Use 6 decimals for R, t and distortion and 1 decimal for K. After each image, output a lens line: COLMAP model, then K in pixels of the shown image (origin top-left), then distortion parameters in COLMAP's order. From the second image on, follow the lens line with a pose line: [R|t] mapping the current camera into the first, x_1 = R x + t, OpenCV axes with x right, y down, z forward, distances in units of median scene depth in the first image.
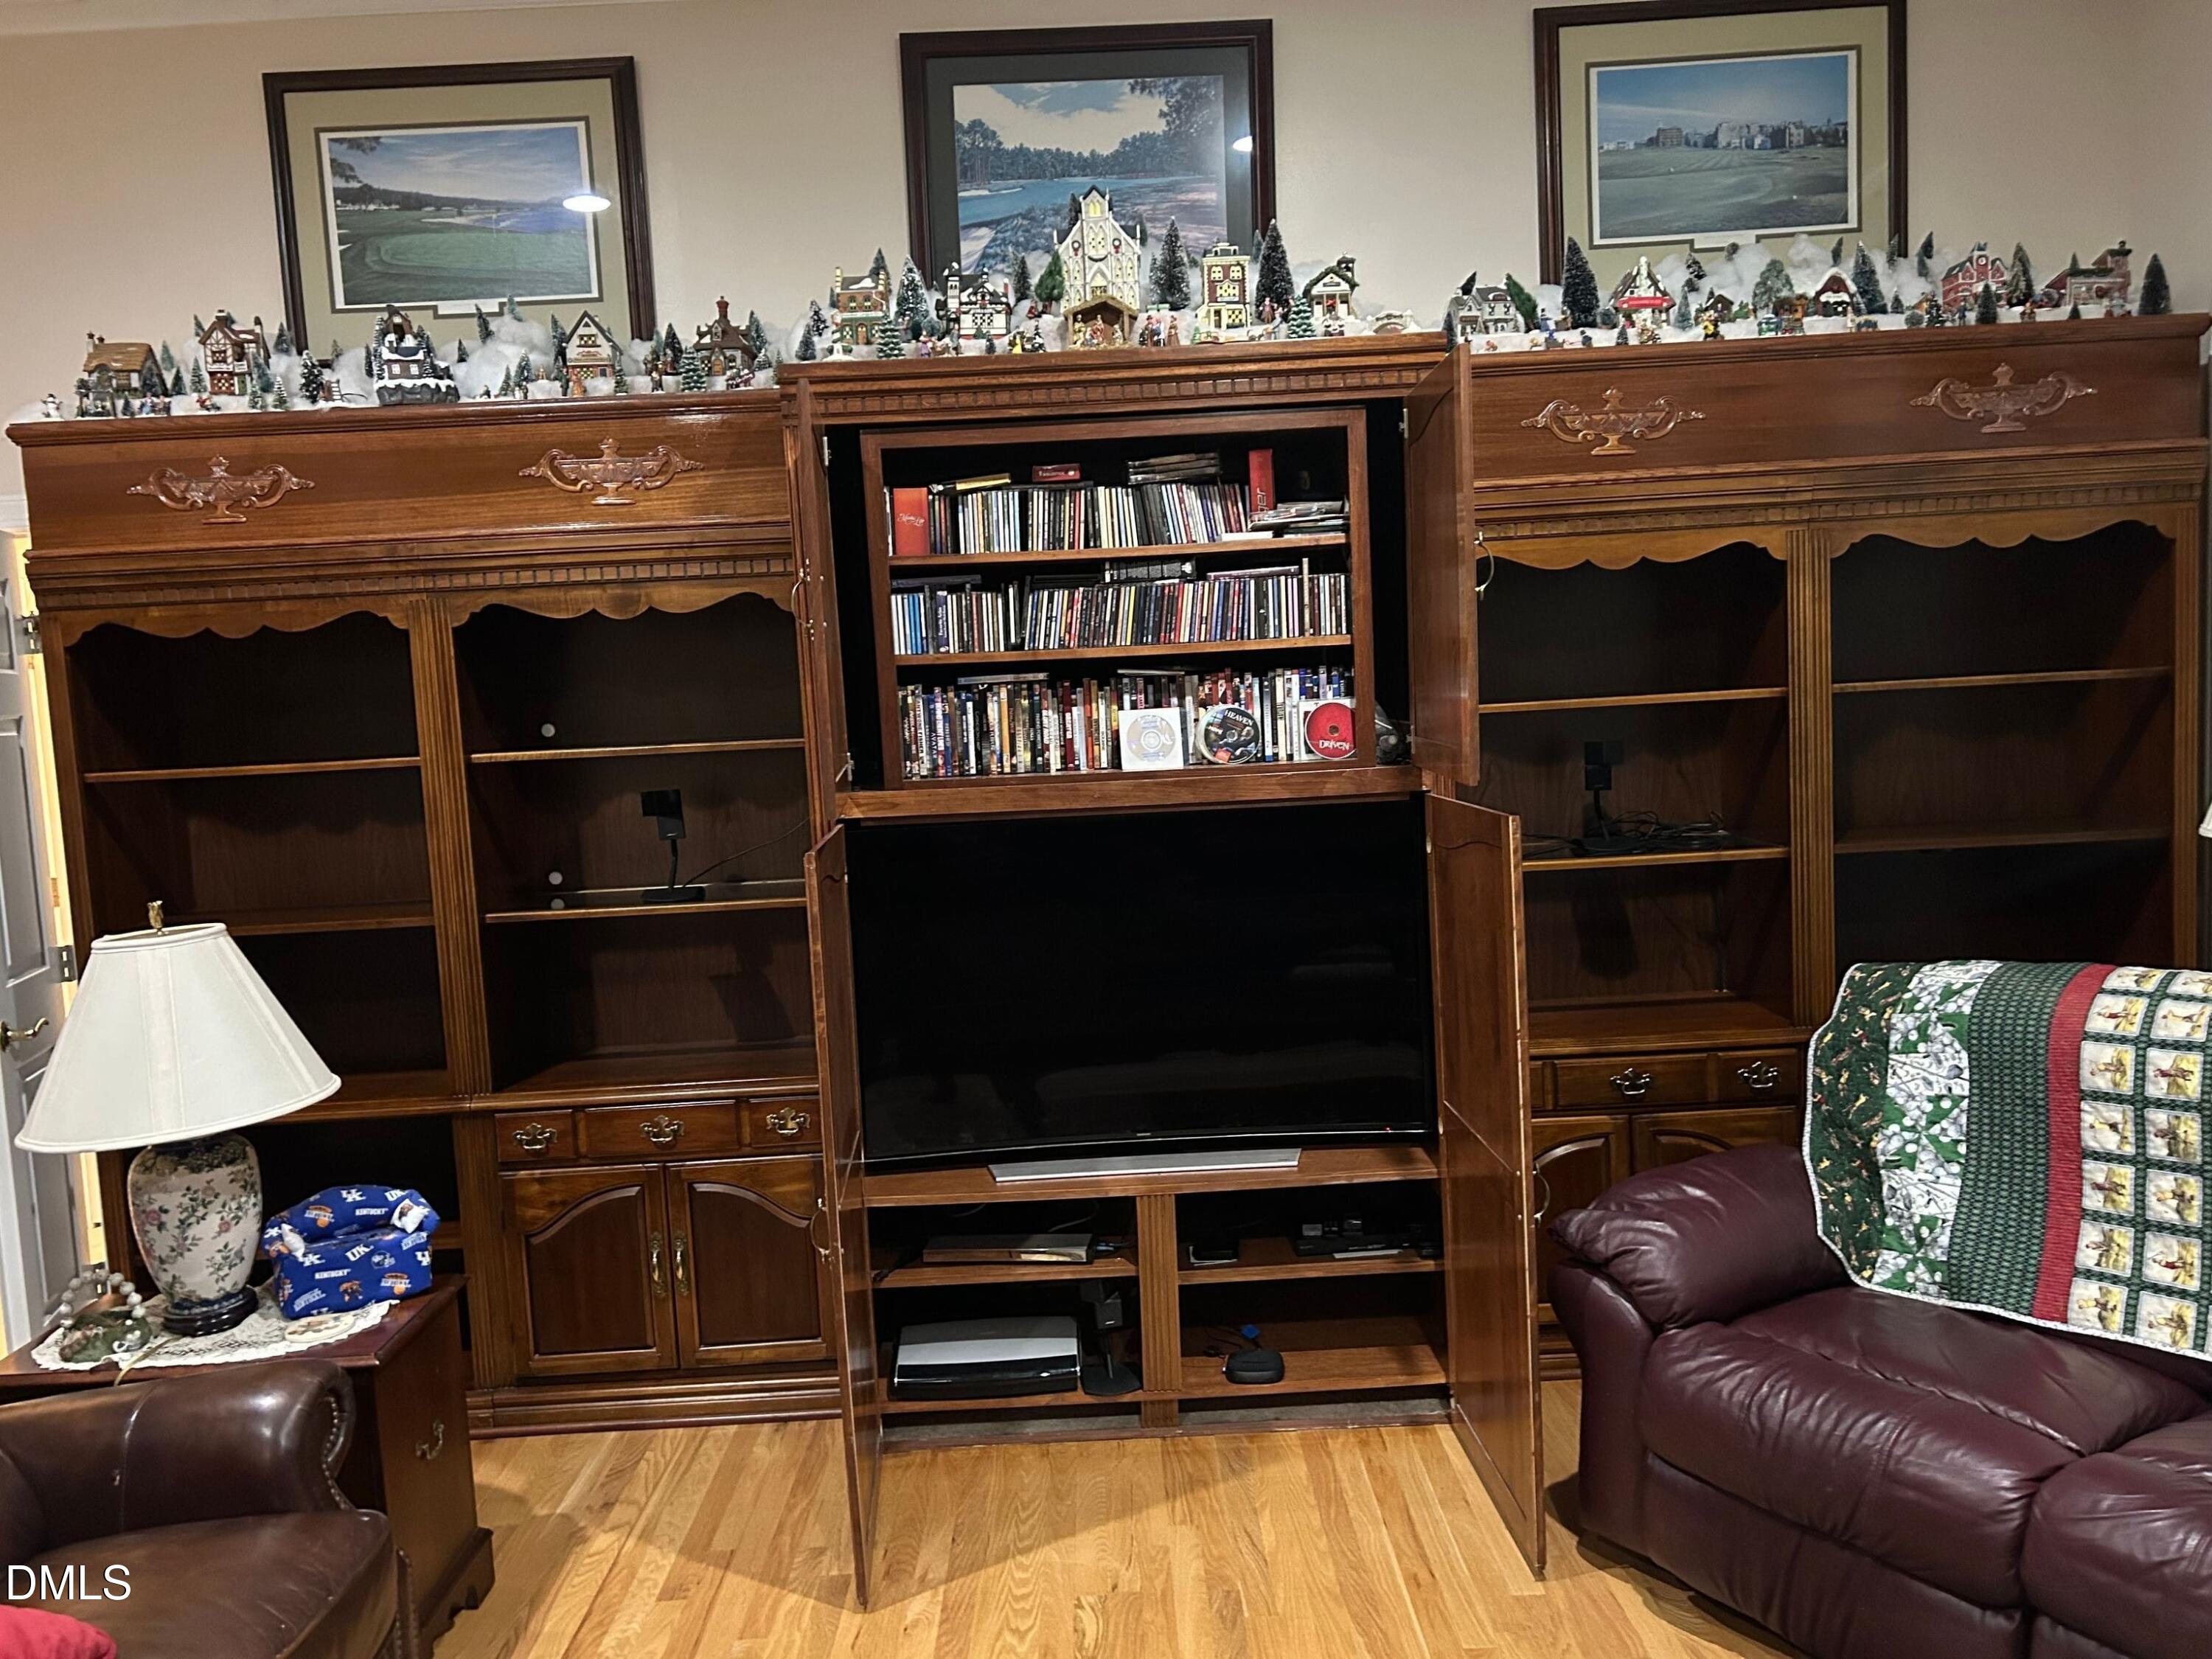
lens RADIAL K [[1697.4, 0, 1106.0], [0, 1697.4, 829.5], [0, 0, 1]] dist [0.045059, -0.047796]
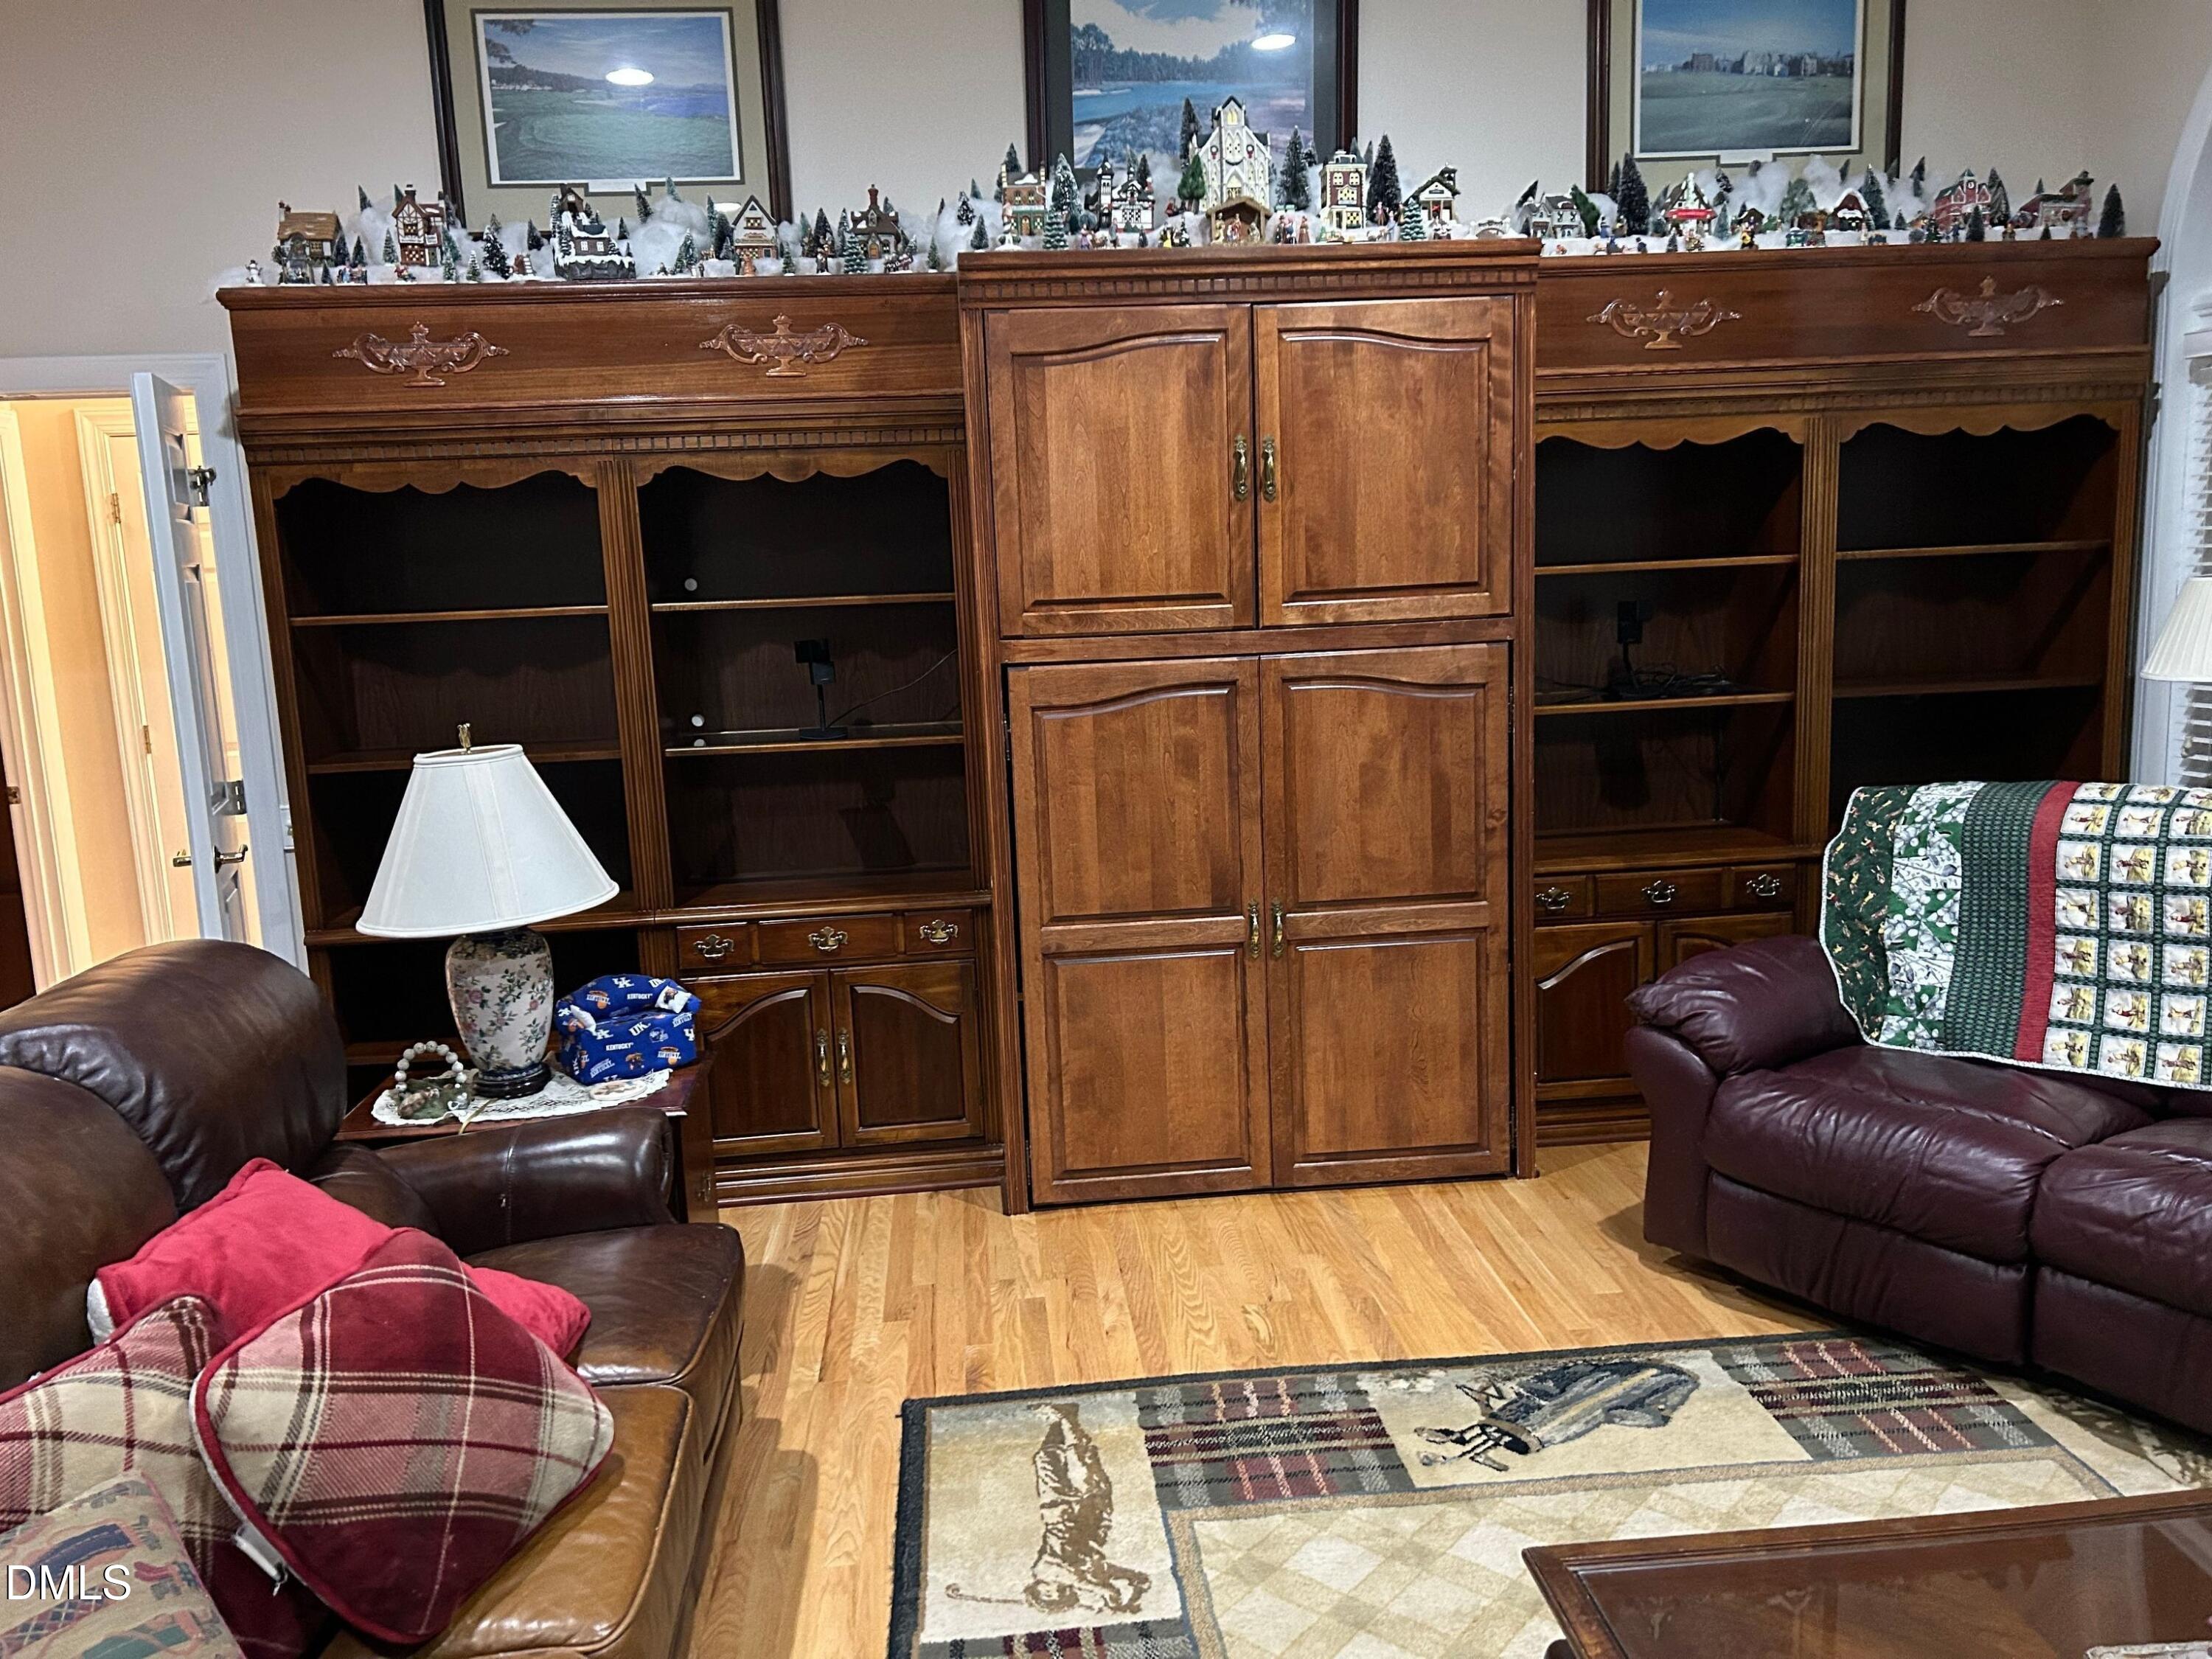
lens RADIAL K [[1697.4, 0, 1106.0], [0, 1697.4, 829.5], [0, 0, 1]] dist [0.045059, -0.047796]
pose [[0.996219, -0.003225, 0.086817, -0.179026], [-0.002780, 0.997615, 0.068965, 0.025572], [-0.086832, -0.068946, 0.993834, -0.136034]]
